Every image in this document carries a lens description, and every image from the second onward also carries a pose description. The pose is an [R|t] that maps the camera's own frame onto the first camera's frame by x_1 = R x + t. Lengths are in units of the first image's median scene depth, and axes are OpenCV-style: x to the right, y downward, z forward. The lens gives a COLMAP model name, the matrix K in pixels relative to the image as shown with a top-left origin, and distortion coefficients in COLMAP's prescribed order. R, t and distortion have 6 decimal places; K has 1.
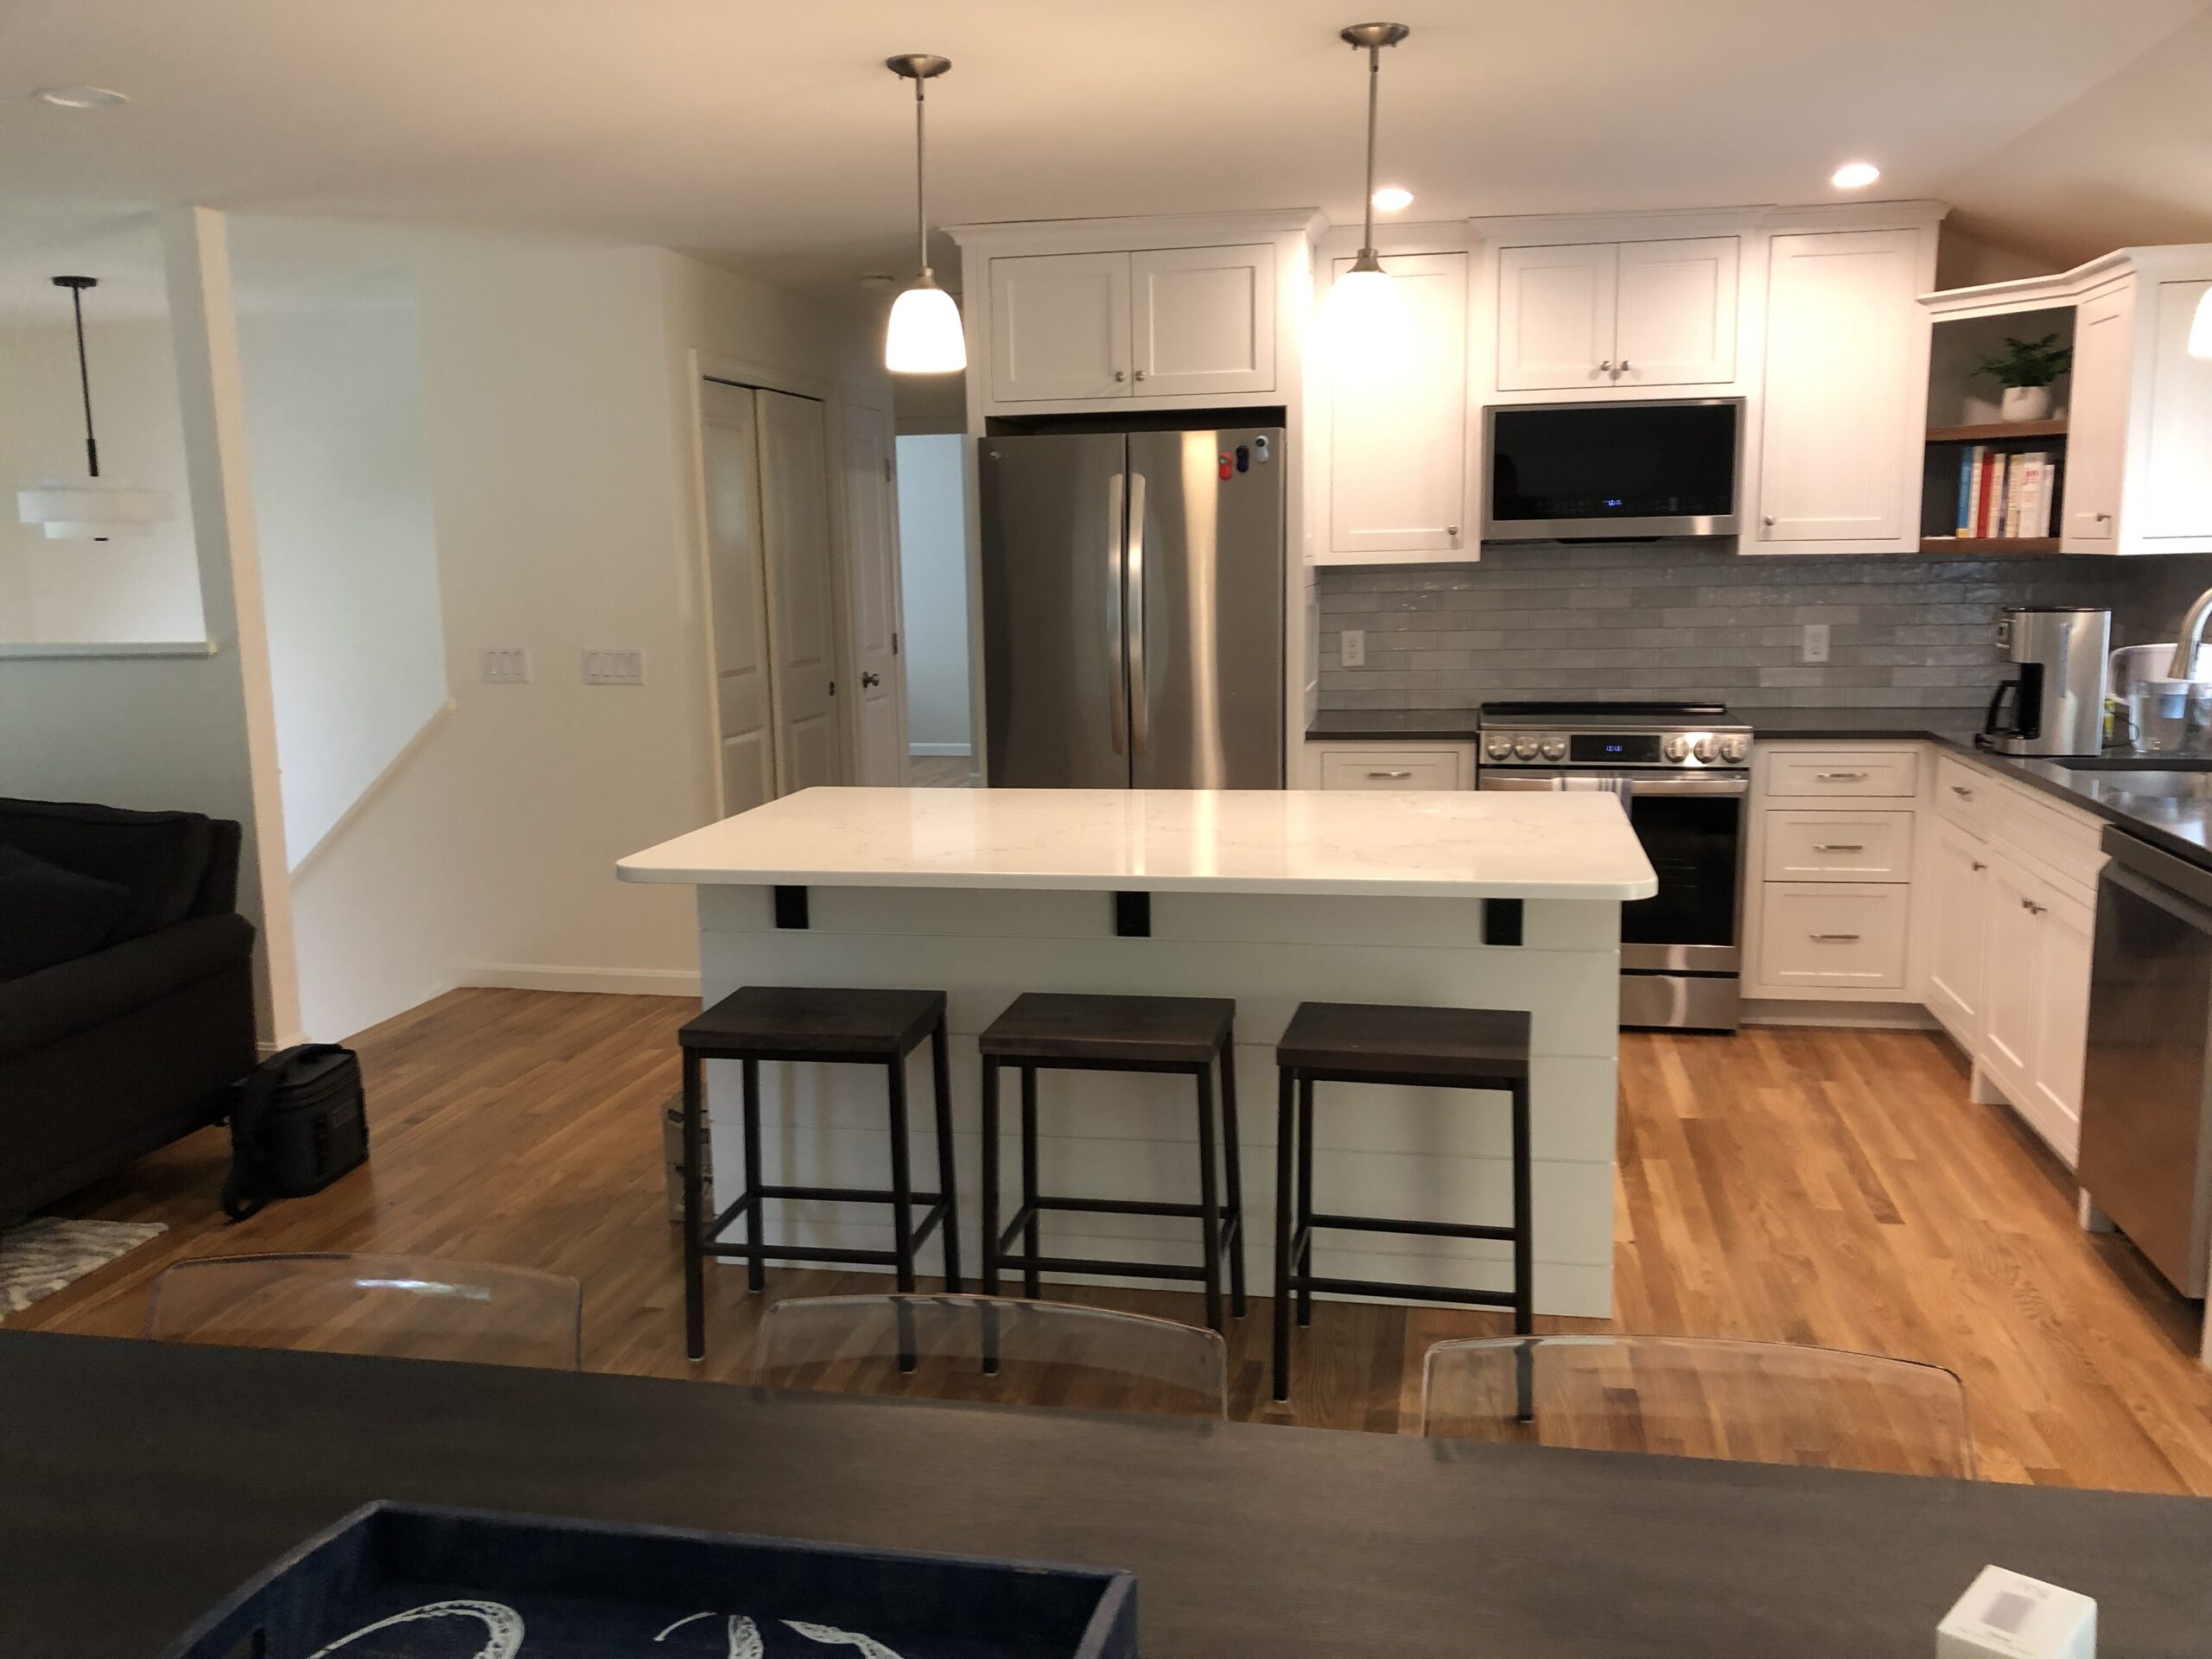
lens RADIAL K [[1799.4, 0, 1115.2], [0, 1799.4, 854.7], [0, 0, 1]] dist [0.015850, 0.002713]
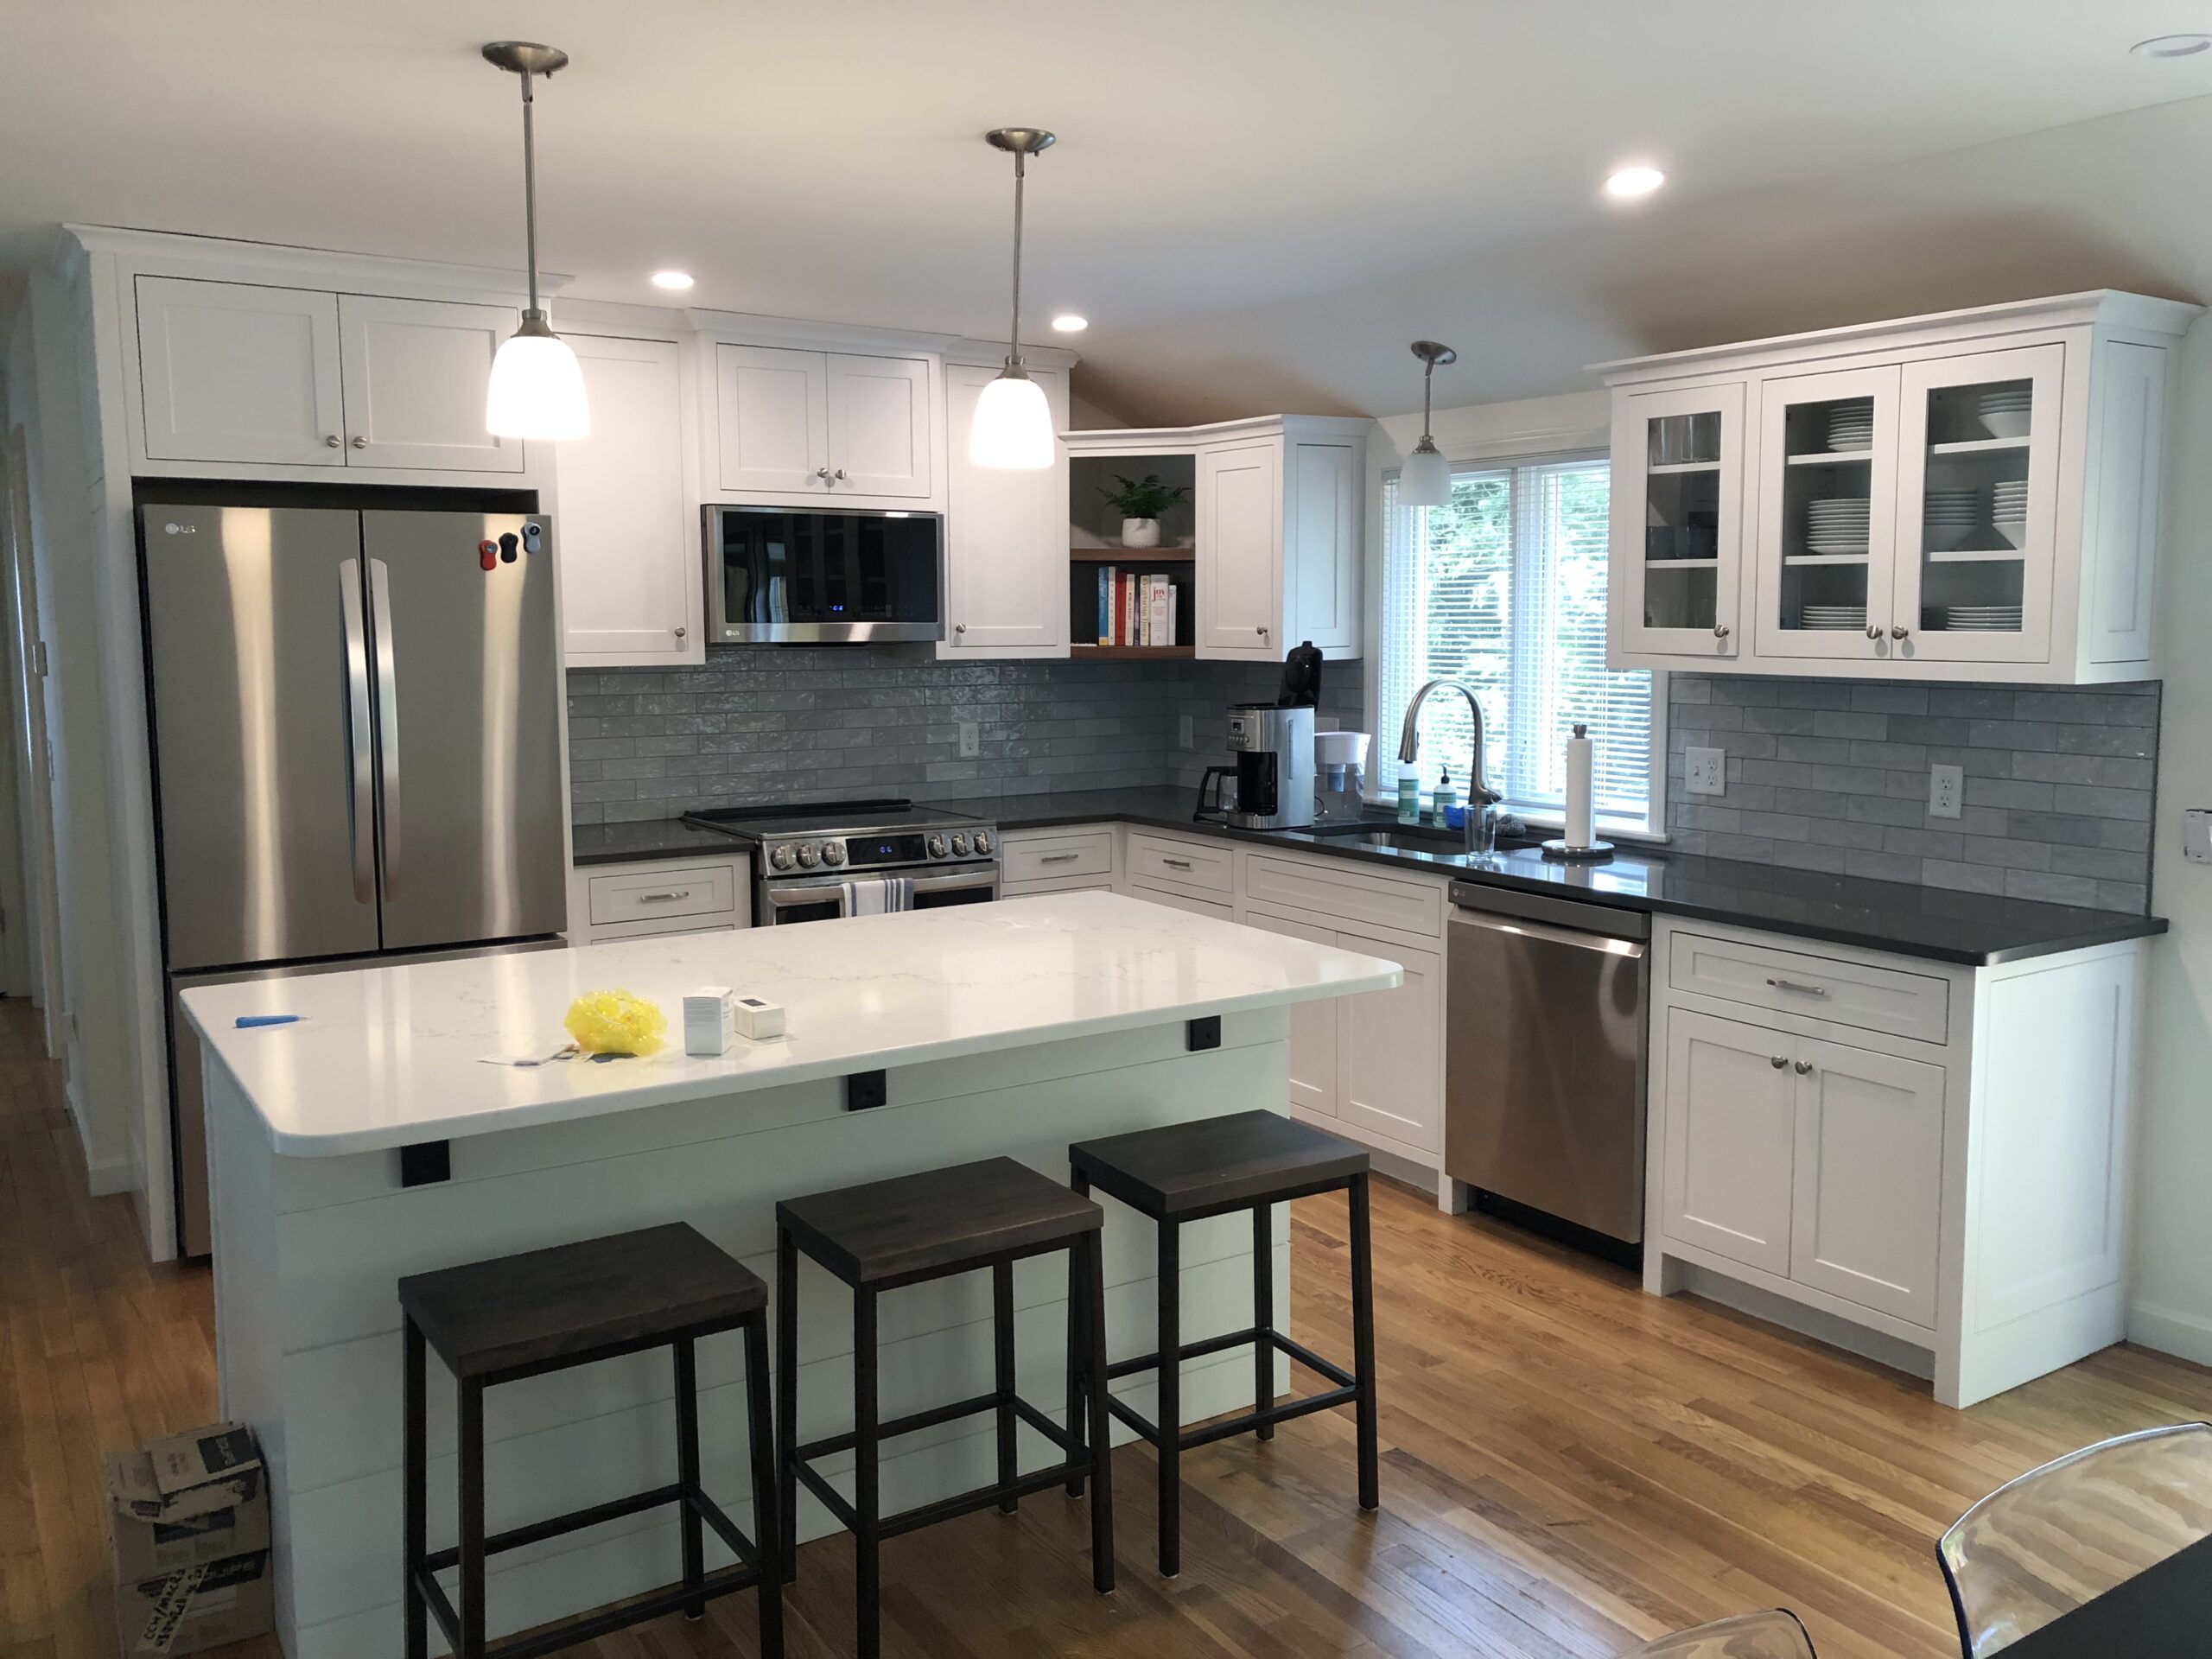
lens RADIAL K [[1793.5, 0, 1112.2], [0, 1793.5, 813.6], [0, 0, 1]] dist [0.069695, -0.122012]
pose [[0.715601, -0.061557, 0.695791, -0.330730], [0.109985, 0.993613, -0.025211, -0.039883], [-0.689796, 0.094567, 0.717801, 0.189902]]
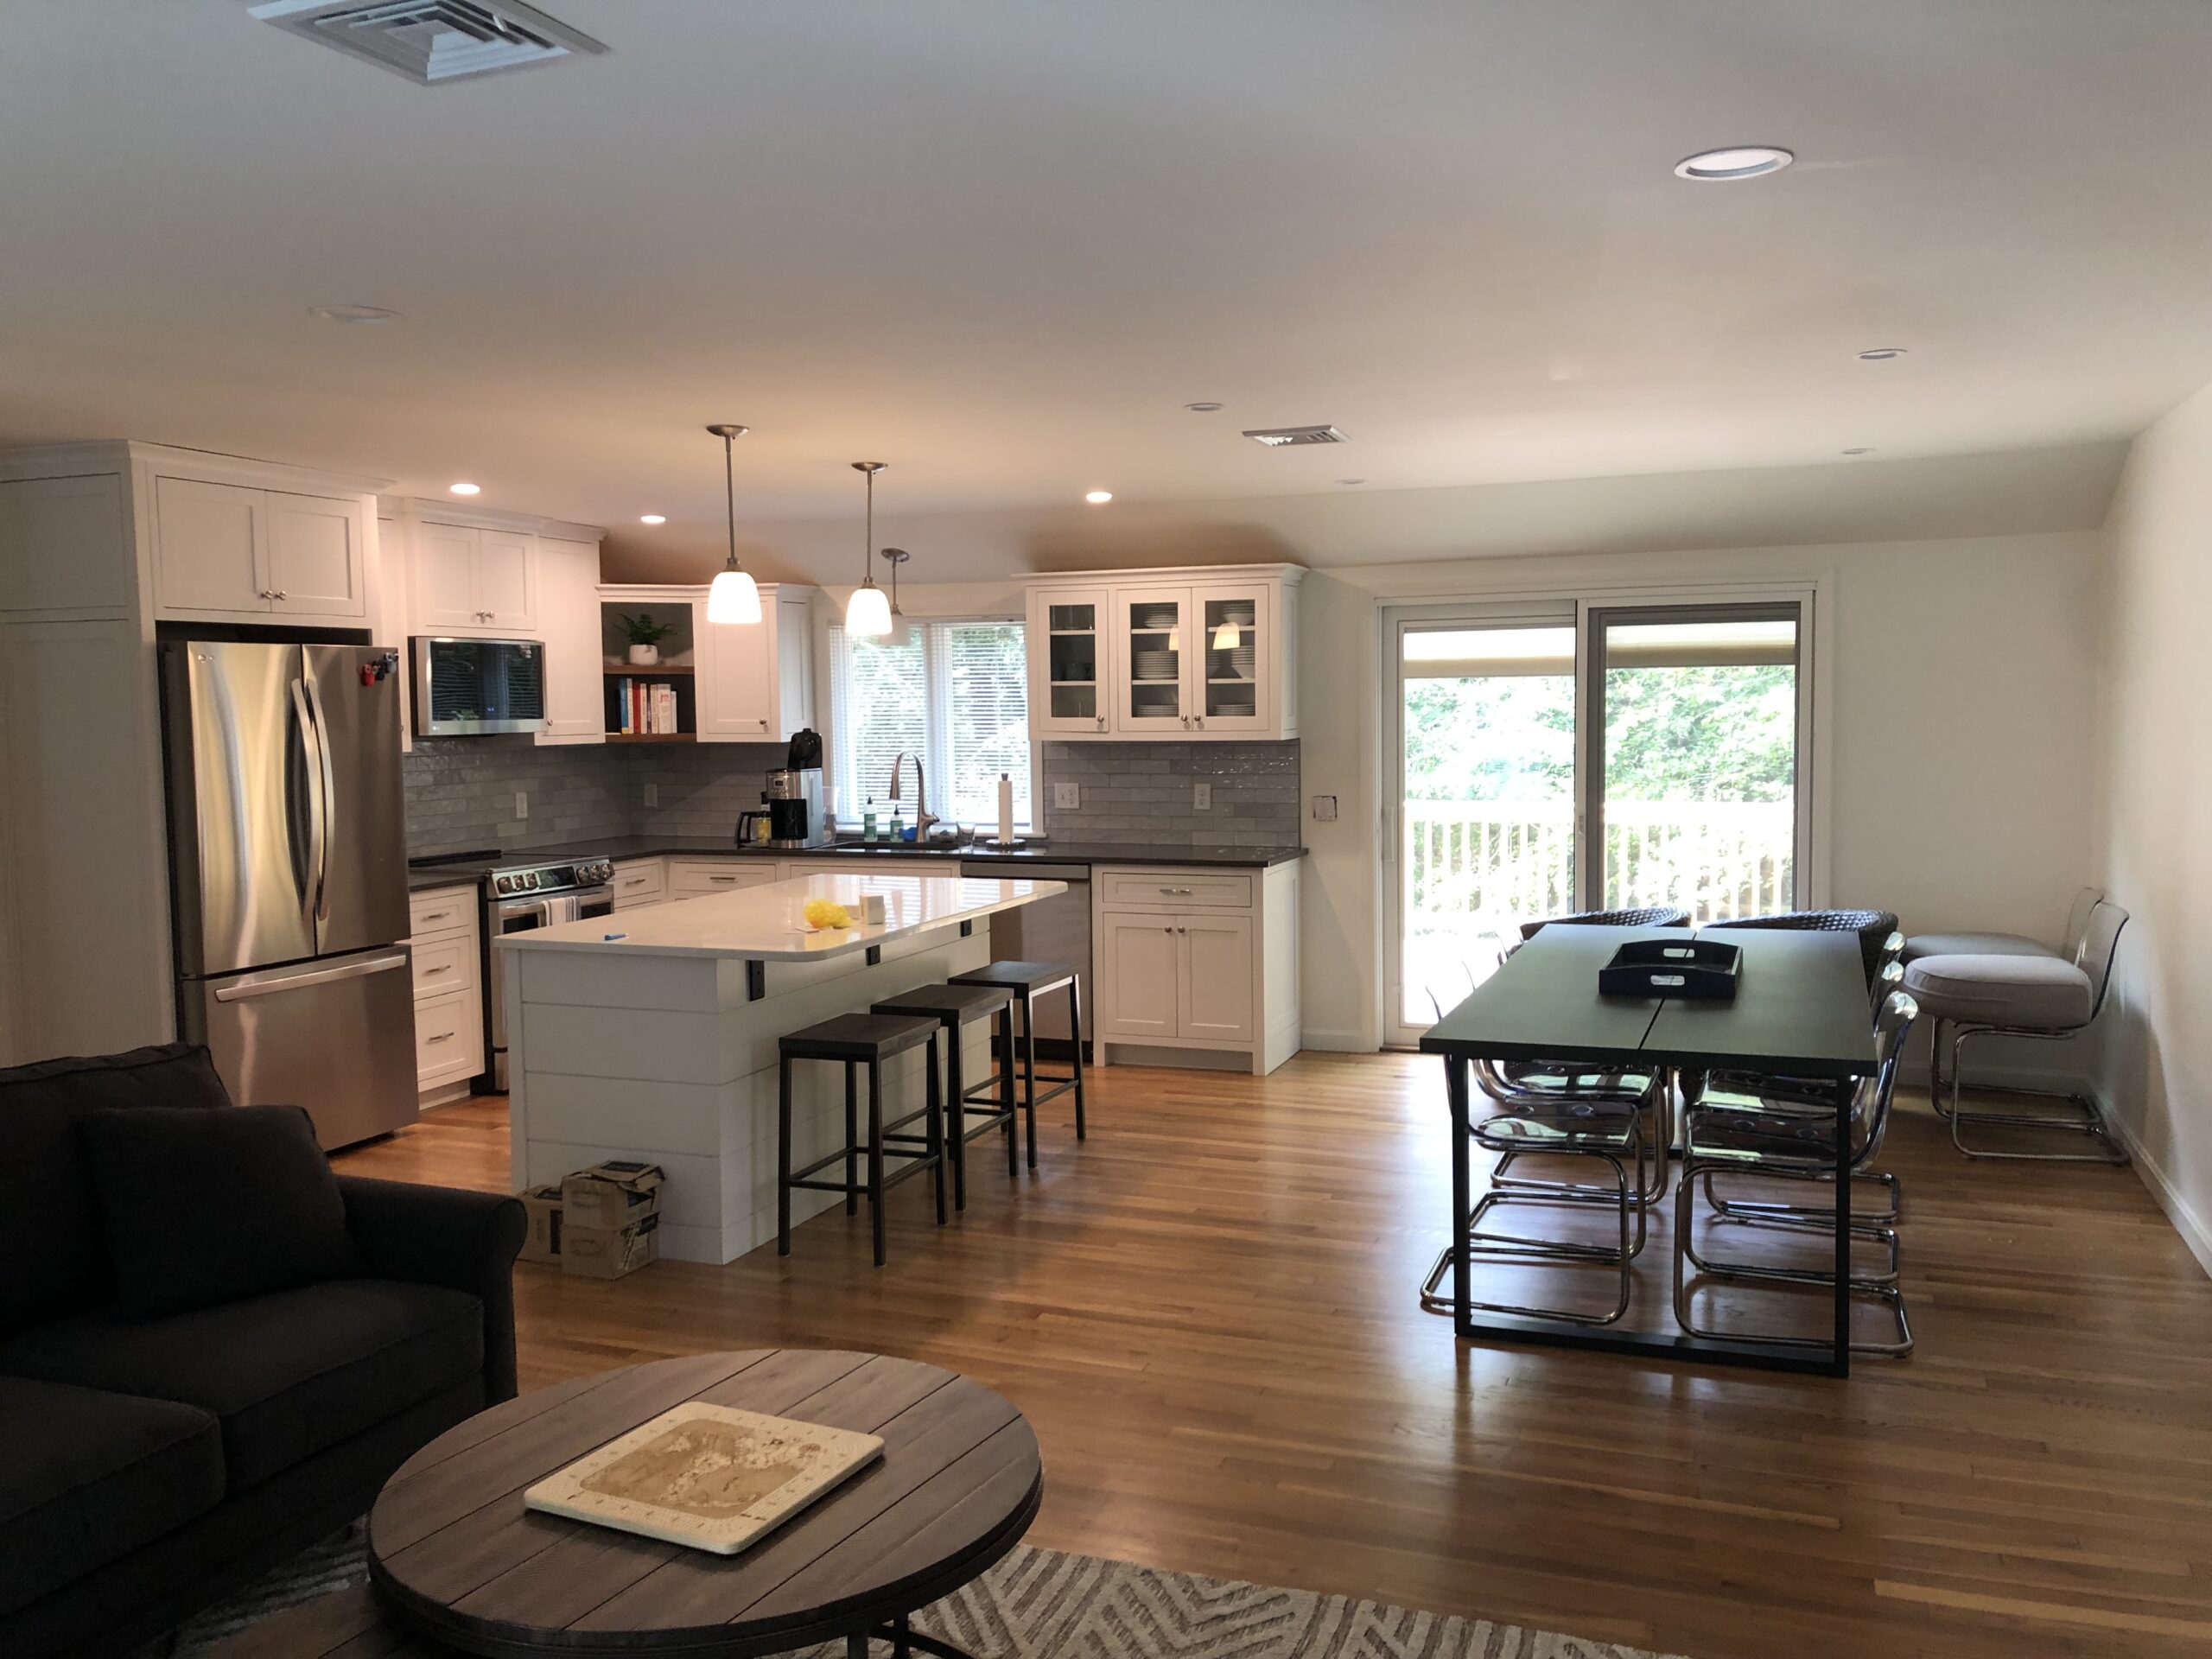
lens RADIAL K [[1795.7, 0, 1103.1], [0, 1795.7, 823.0], [0, 0, 1]] dist [0.092686, -0.174531]
pose [[0.175764, -0.051155, 0.983102, -1.066489], [0.176733, 0.984064, 0.019608, -0.052913], [-0.968438, 0.170300, 0.182004, 0.306138]]
